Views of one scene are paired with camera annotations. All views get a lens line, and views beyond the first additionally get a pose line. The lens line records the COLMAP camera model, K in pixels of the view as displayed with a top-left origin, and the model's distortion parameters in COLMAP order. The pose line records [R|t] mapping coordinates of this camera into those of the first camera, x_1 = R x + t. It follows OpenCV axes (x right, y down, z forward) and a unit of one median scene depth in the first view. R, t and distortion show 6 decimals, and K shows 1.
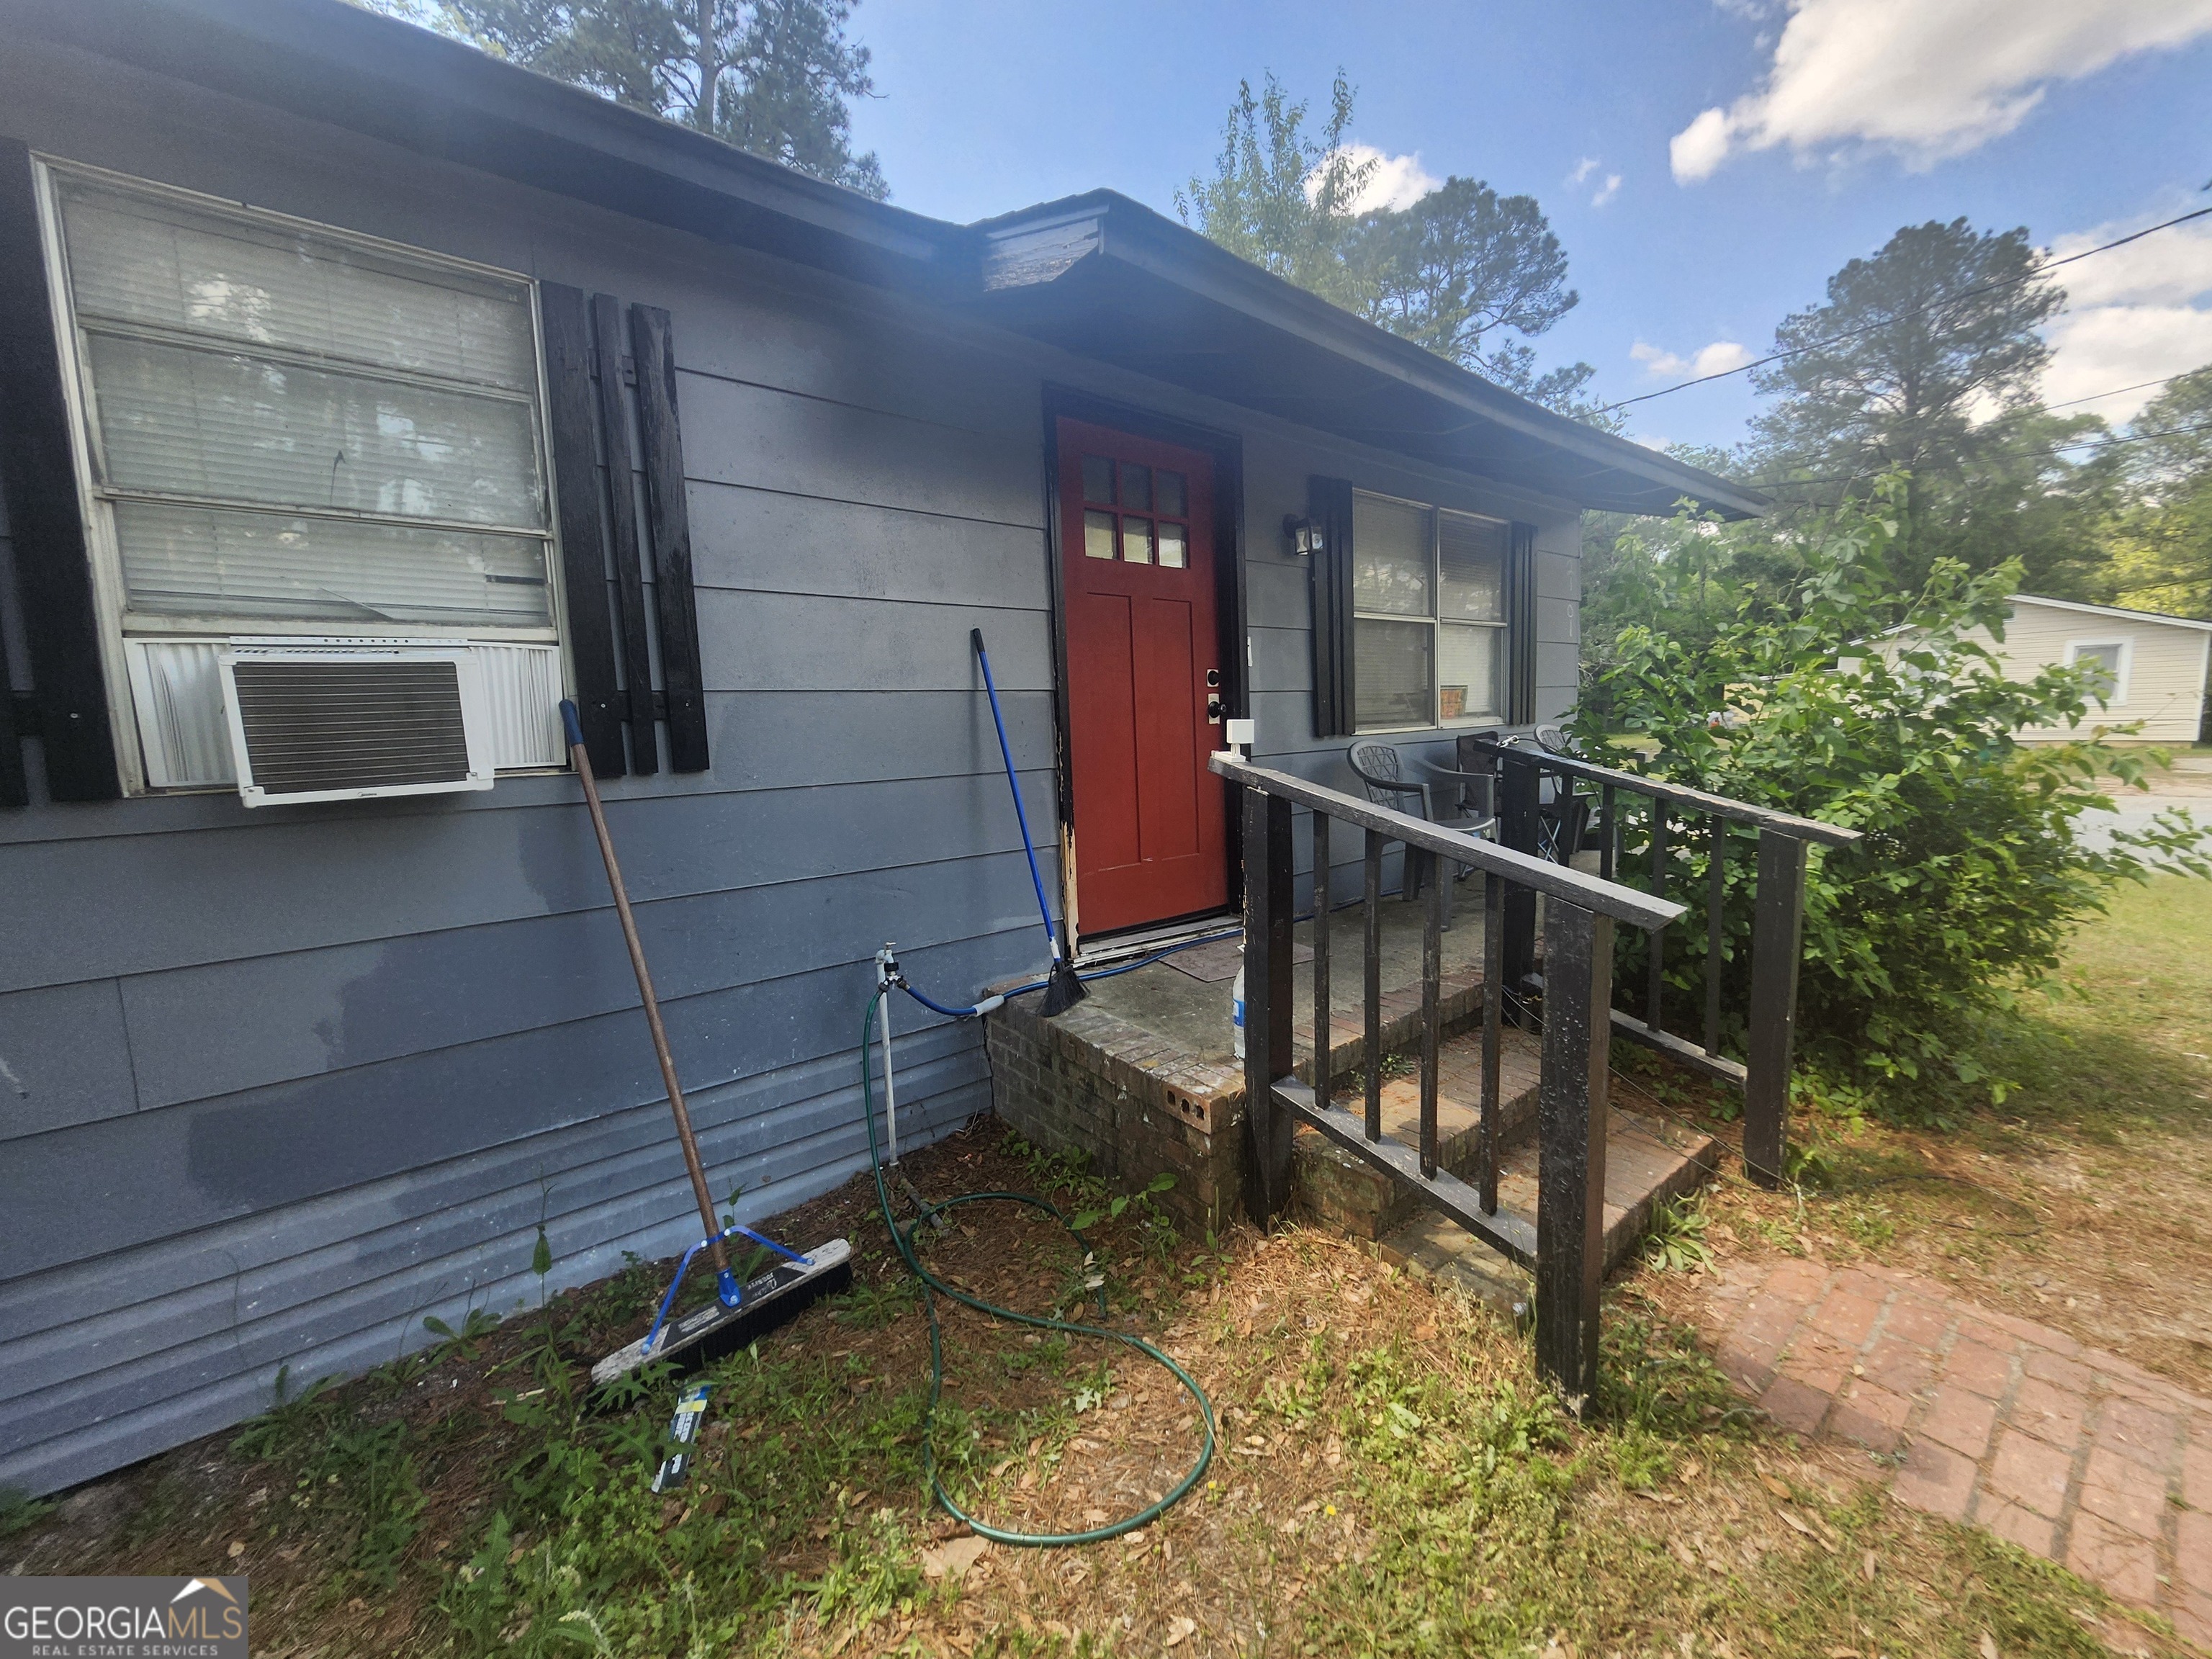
lens RADIAL K [[891.5, 0, 1114.6], [0, 891.5, 837.8], [0, 0, 1]] dist [-0.004146, 0.000152]
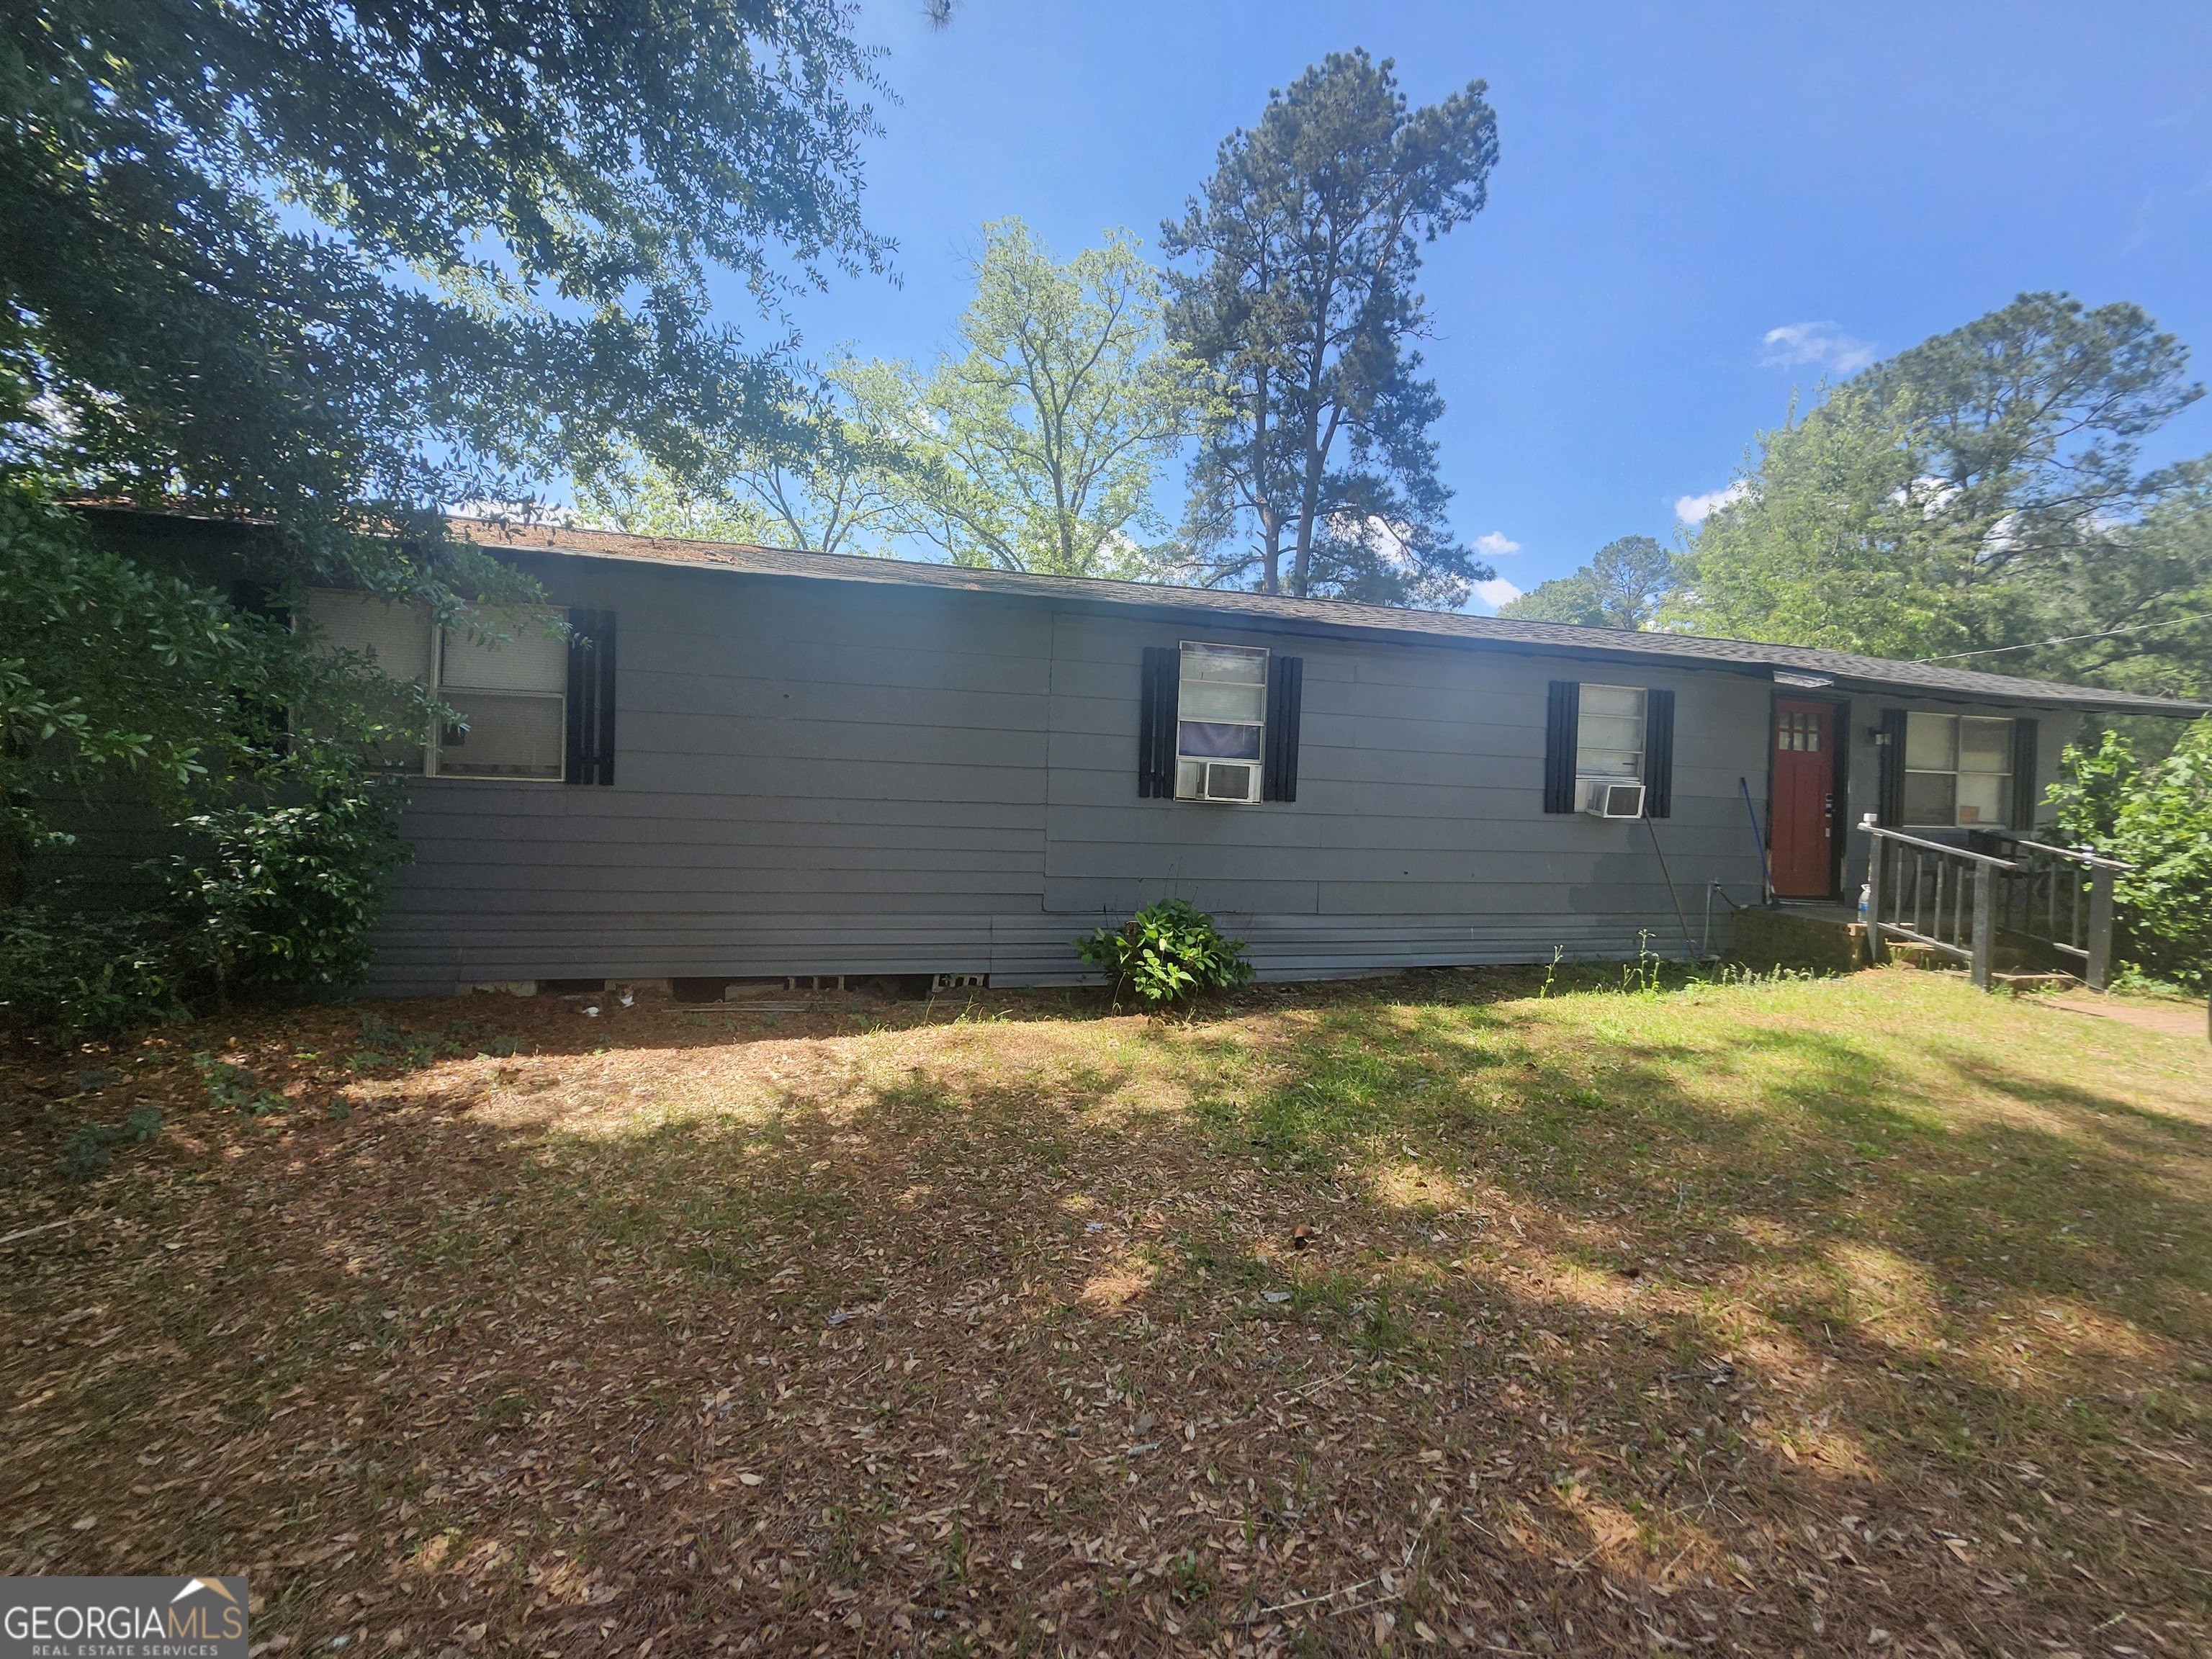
lens RADIAL K [[891.5, 0, 1097.9], [0, 891.5, 826.4], [0, 0, 1]] dist [-0.004146, 0.000152]
pose [[0.900254, 0.073604, -0.429097, -0.567262], [-0.118353, 0.989862, -0.078516, 0.285453], [0.418968, 0.121469, 0.899839, -1.765238]]
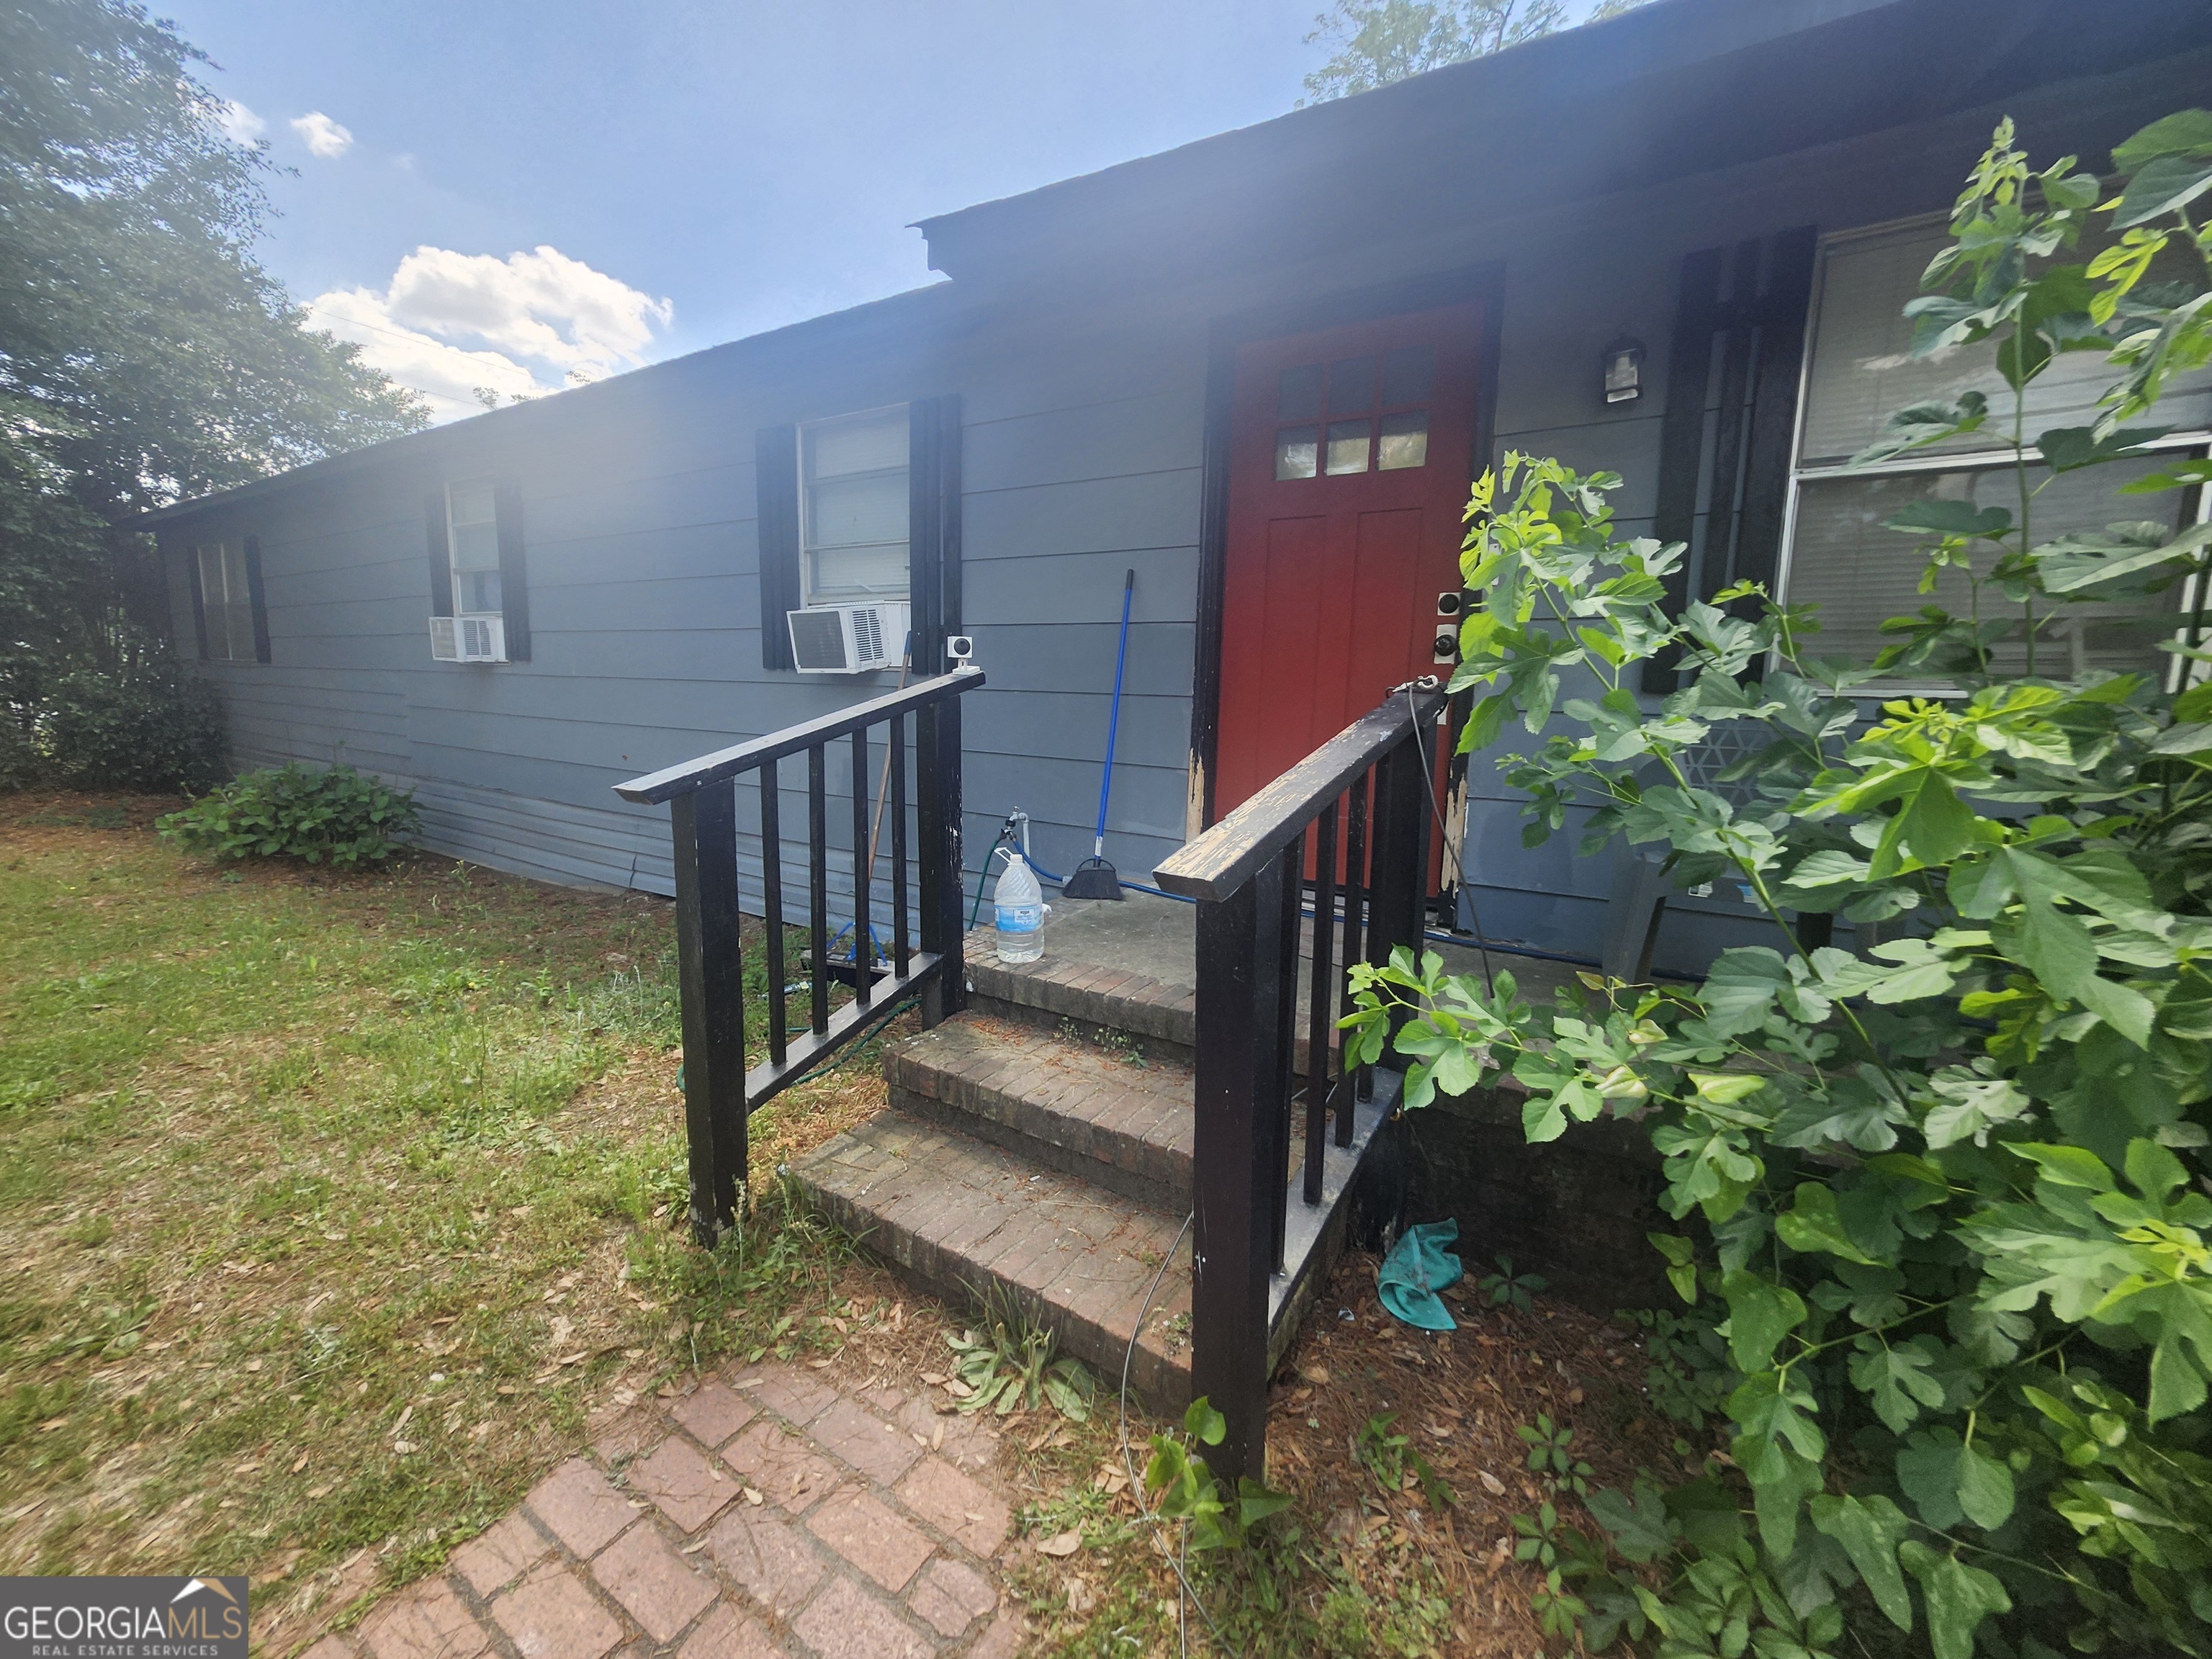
lens RADIAL K [[891.5, 0, 1113.0], [0, 891.5, 807.2], [0, 0, 1]] dist [-0.004146, 0.000152]
pose [[0.324717, 0.178388, -0.928836, 0.694437], [-0.150408, 0.979295, 0.135497, -0.060286], [0.933775, 0.095706, 0.344825, 0.435684]]
